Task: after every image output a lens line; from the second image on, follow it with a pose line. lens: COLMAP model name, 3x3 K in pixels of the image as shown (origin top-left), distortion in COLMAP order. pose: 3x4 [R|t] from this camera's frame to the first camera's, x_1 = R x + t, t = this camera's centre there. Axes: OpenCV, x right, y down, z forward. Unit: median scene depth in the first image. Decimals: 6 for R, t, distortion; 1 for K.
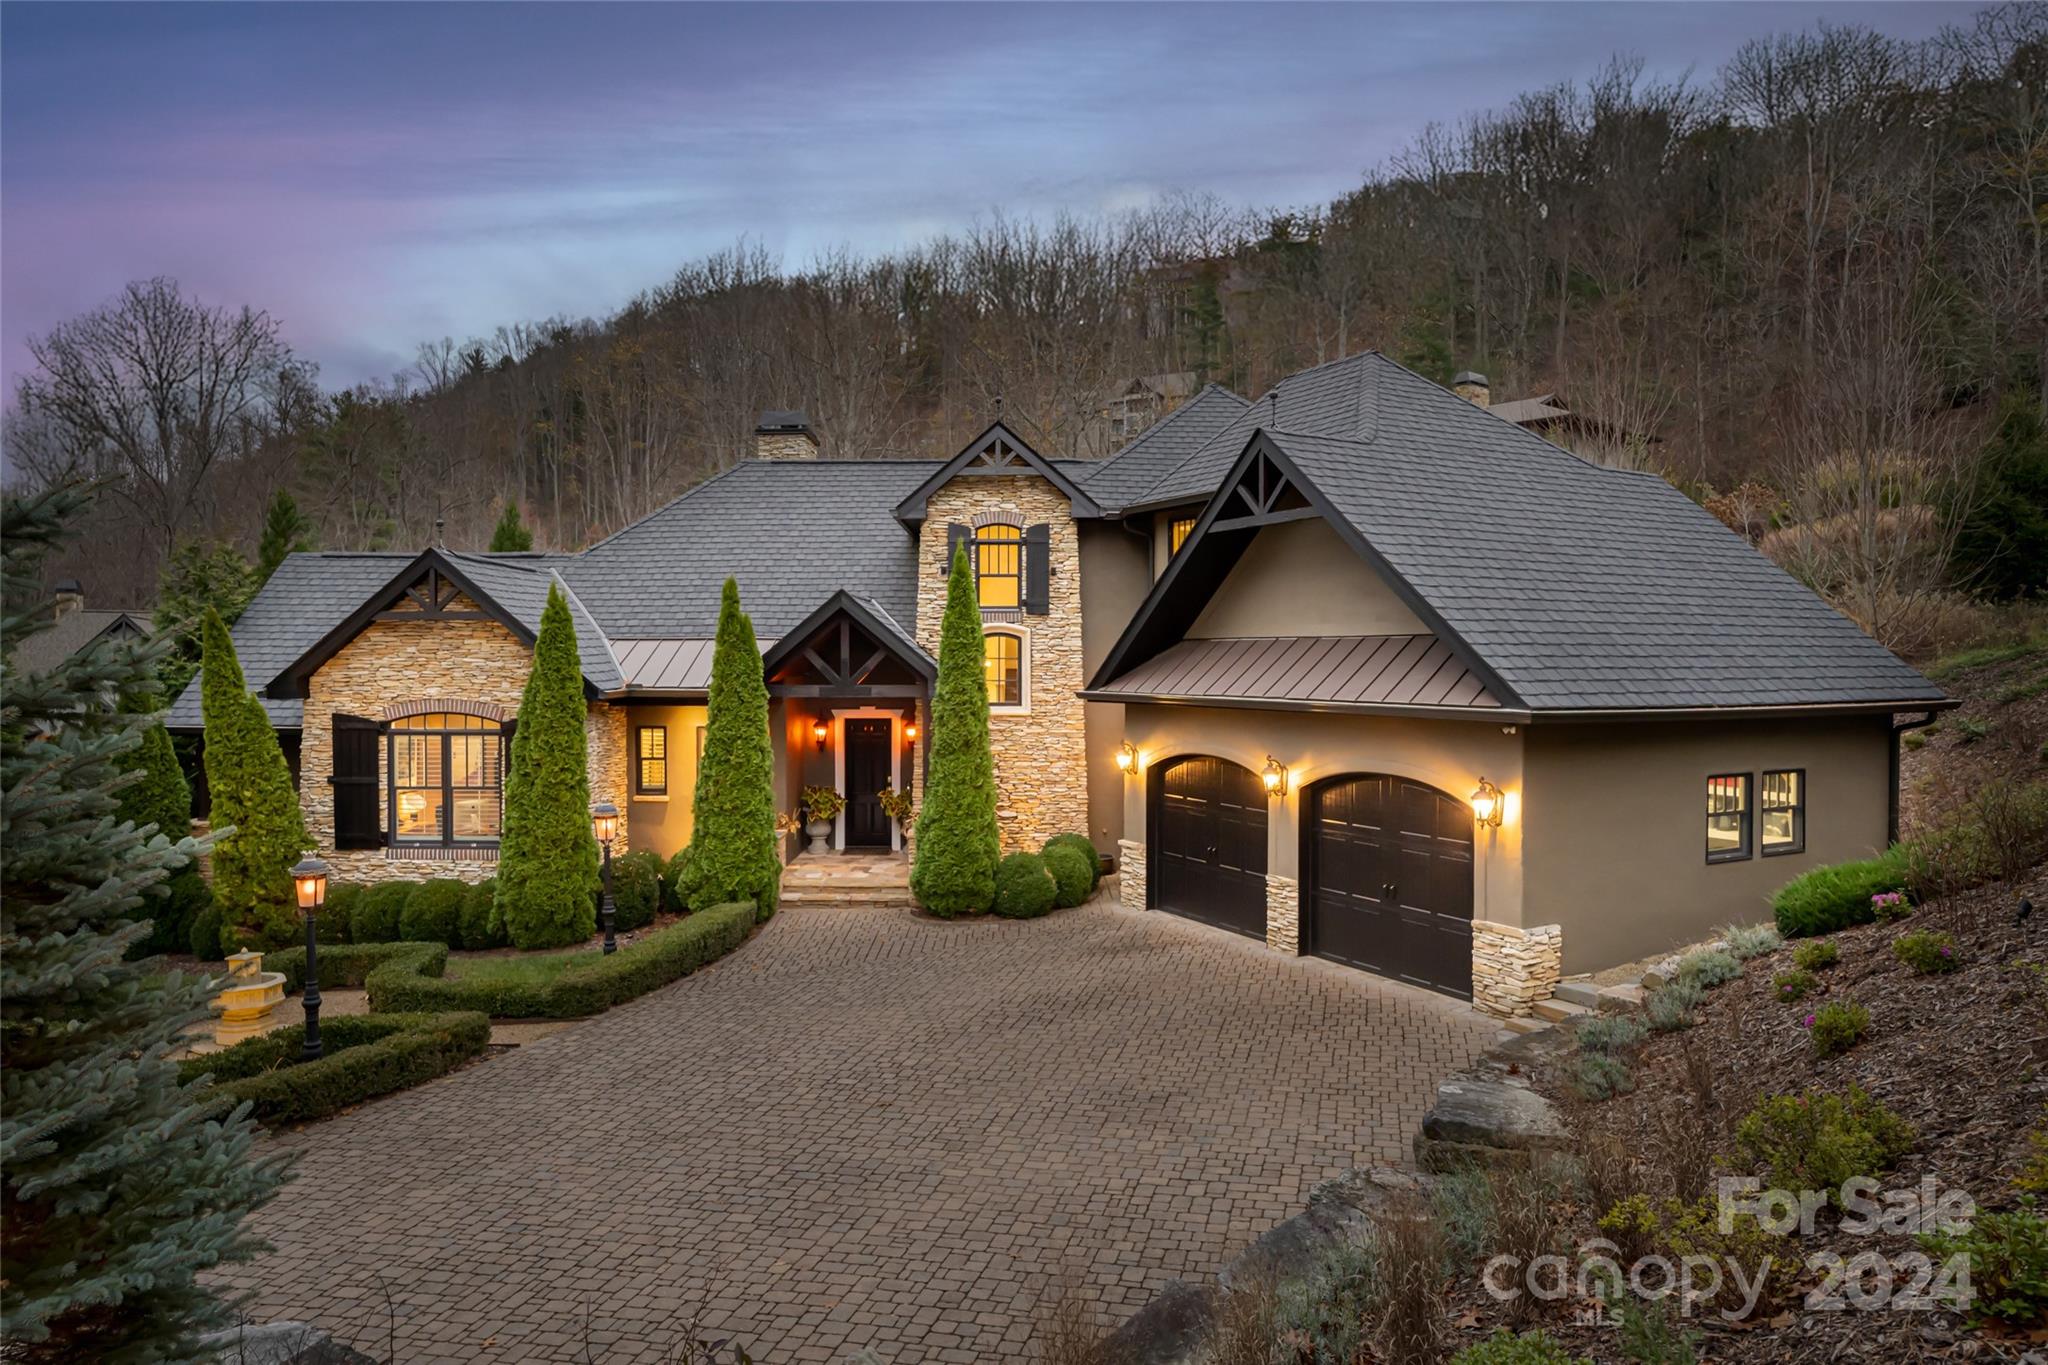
lens RADIAL K [[1167.3, 0, 987.5], [0, 1167.3, 593.3], [0, 0, 1]] dist [0.000870, 0.000059]
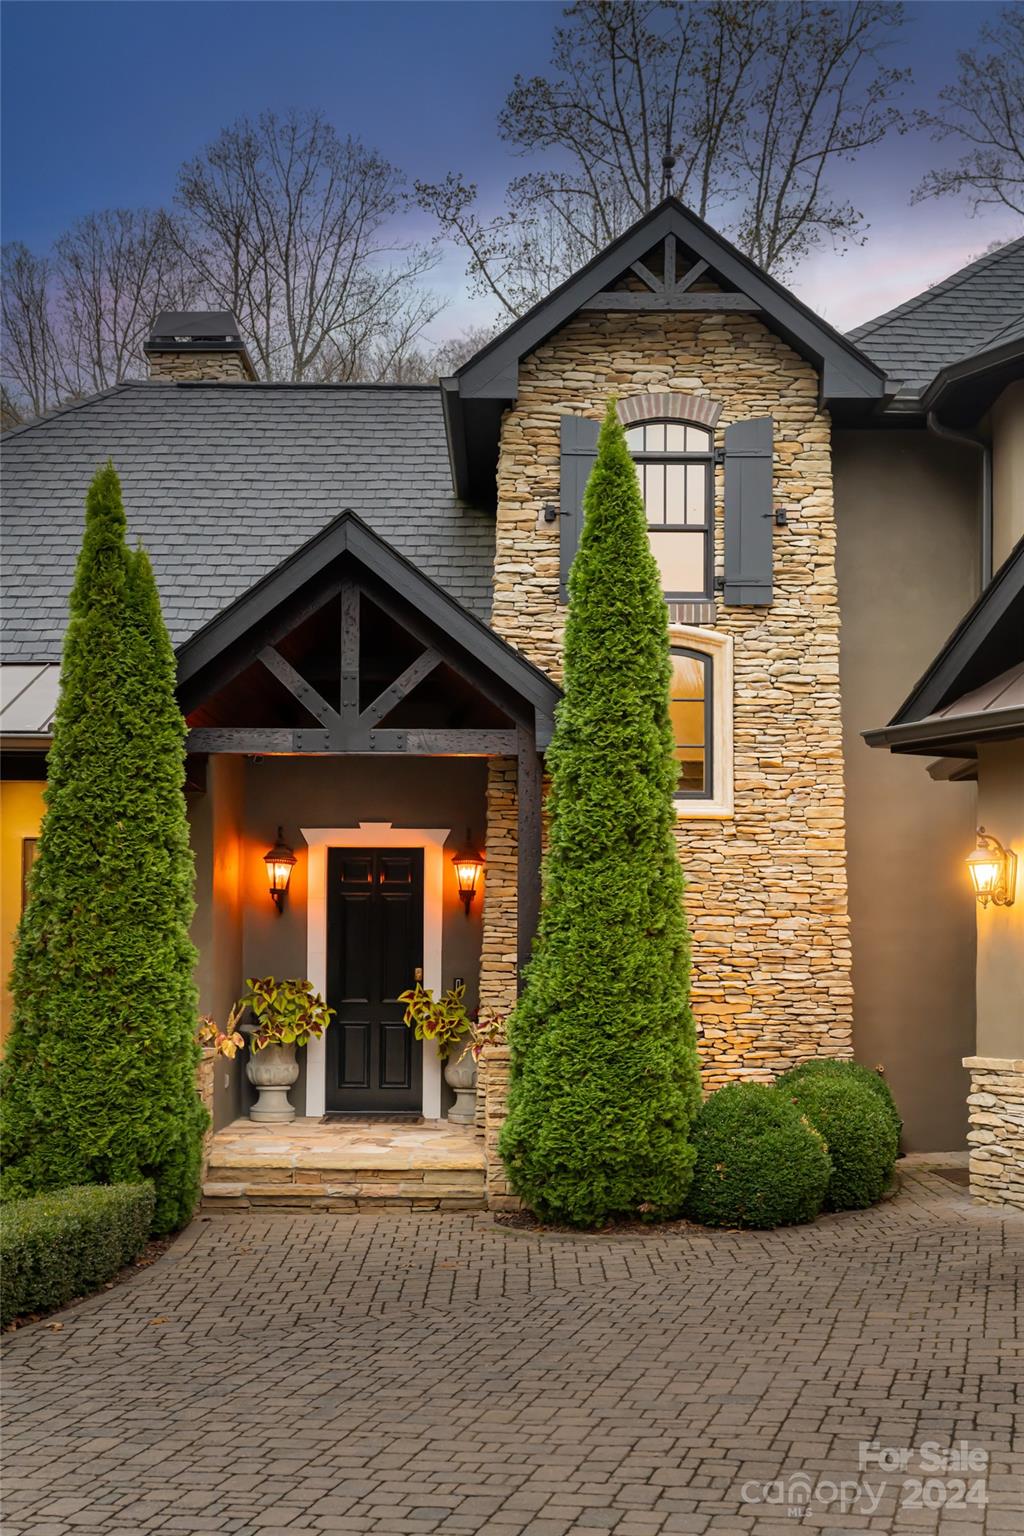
lens RADIAL K [[1802.8, 0, 512.0], [0, 1802.8, 768.0], [0, 0, 1]] dist [0.001299, 0.006996]
pose [[0.999733, 0.010577, 0.020523, -0.073235], [-0.009764, 0.999180, -0.039293, 0.123026], [-0.020922, 0.039082, 0.999017, 0.292164]]
